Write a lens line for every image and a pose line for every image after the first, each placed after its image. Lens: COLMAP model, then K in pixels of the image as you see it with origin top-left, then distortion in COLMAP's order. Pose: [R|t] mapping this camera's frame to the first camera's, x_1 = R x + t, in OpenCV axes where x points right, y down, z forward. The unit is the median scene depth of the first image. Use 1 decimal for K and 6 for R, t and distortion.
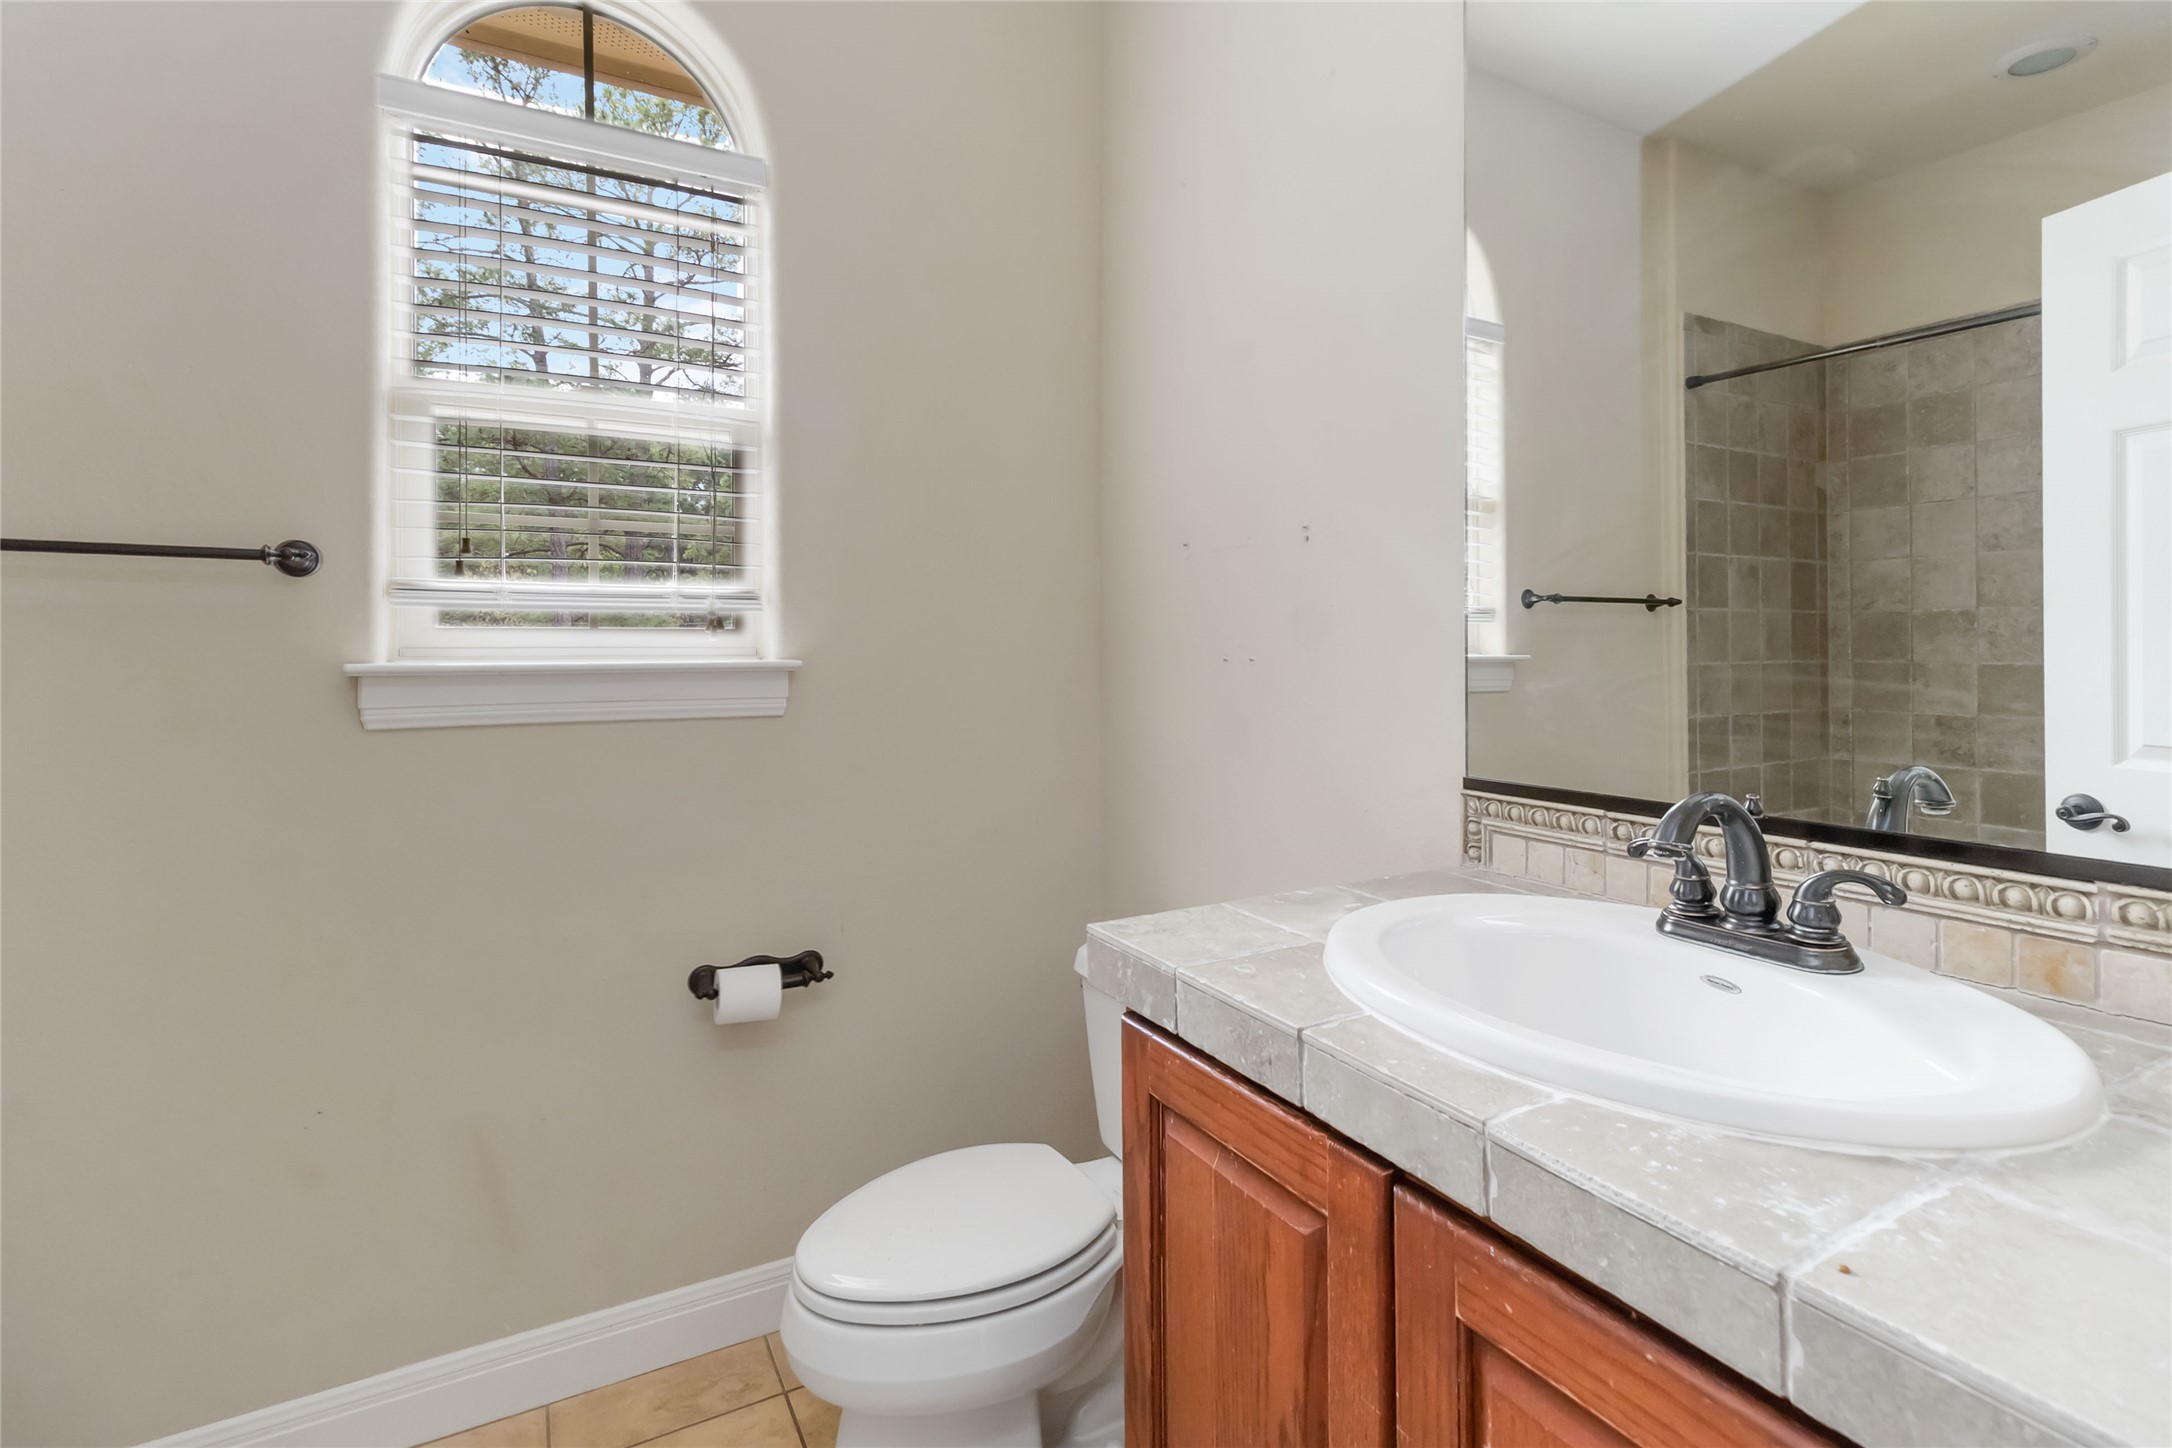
lens RADIAL K [[997.4, 0, 1099.4], [0, 997.4, 688.6], [0, 0, 1]] dist [-0.002168, 0.000808]
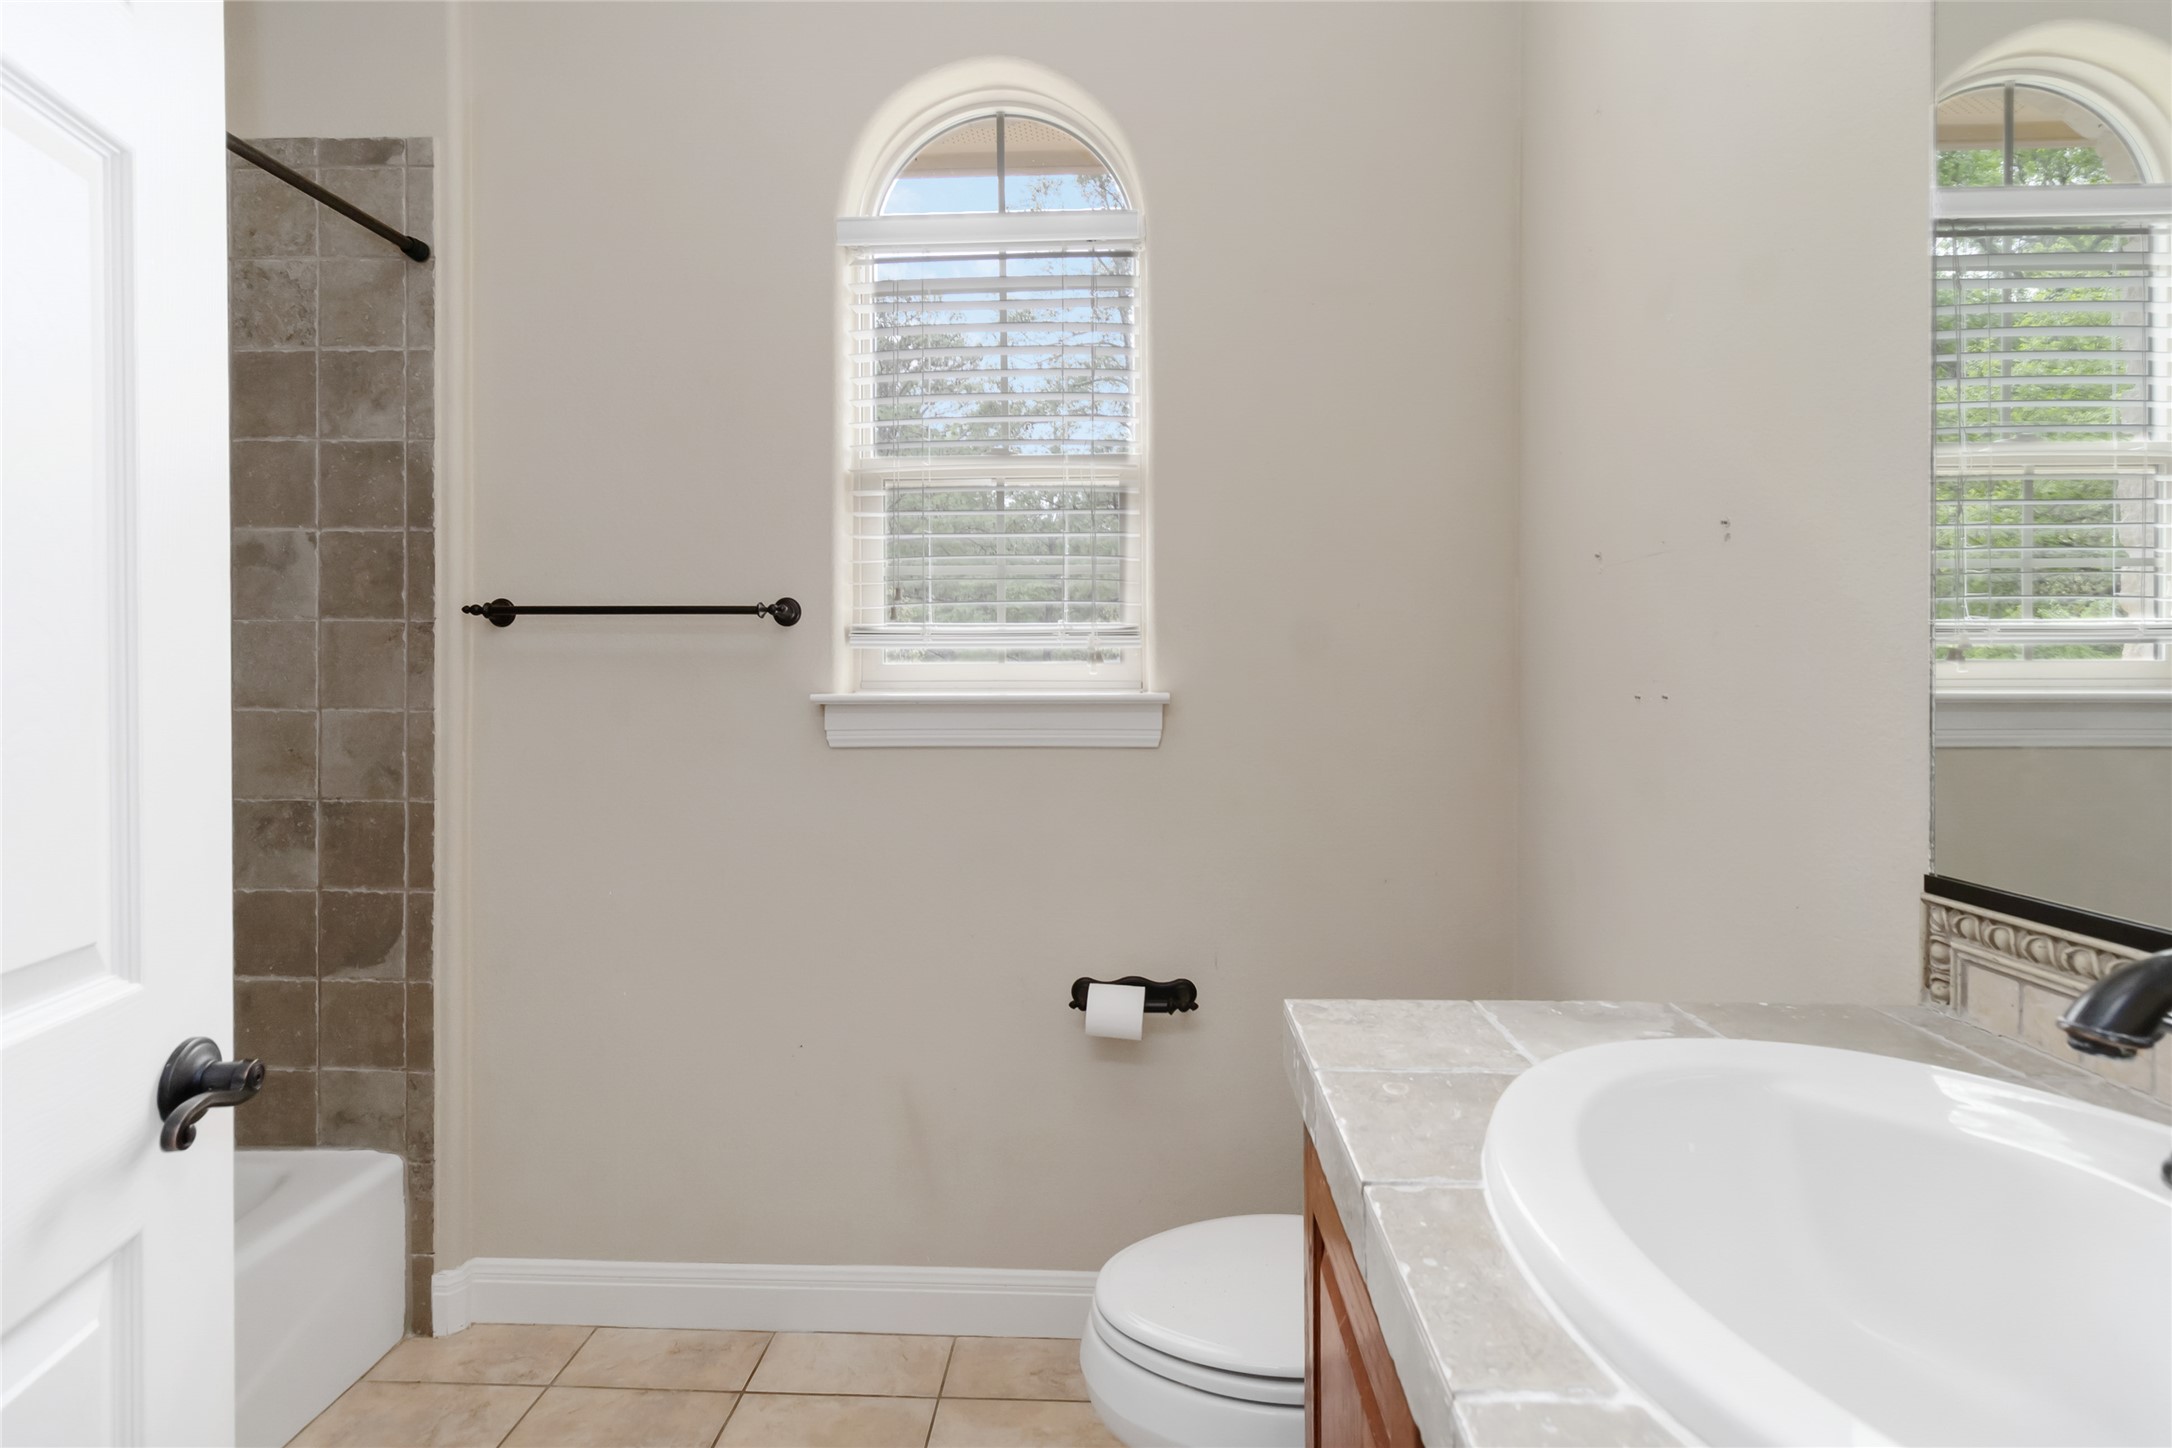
lens RADIAL K [[991.6, 0, 1086.0], [0, 991.6, 724.0], [0, 0, 1]] dist [-0.011210, 0.005238]
pose [[0.852217, 0.023253, -0.522671, 0.199490], [-0.021384, 0.999725, 0.009609, -0.006316], [0.522751, 0.002988, 0.852480, 0.118397]]
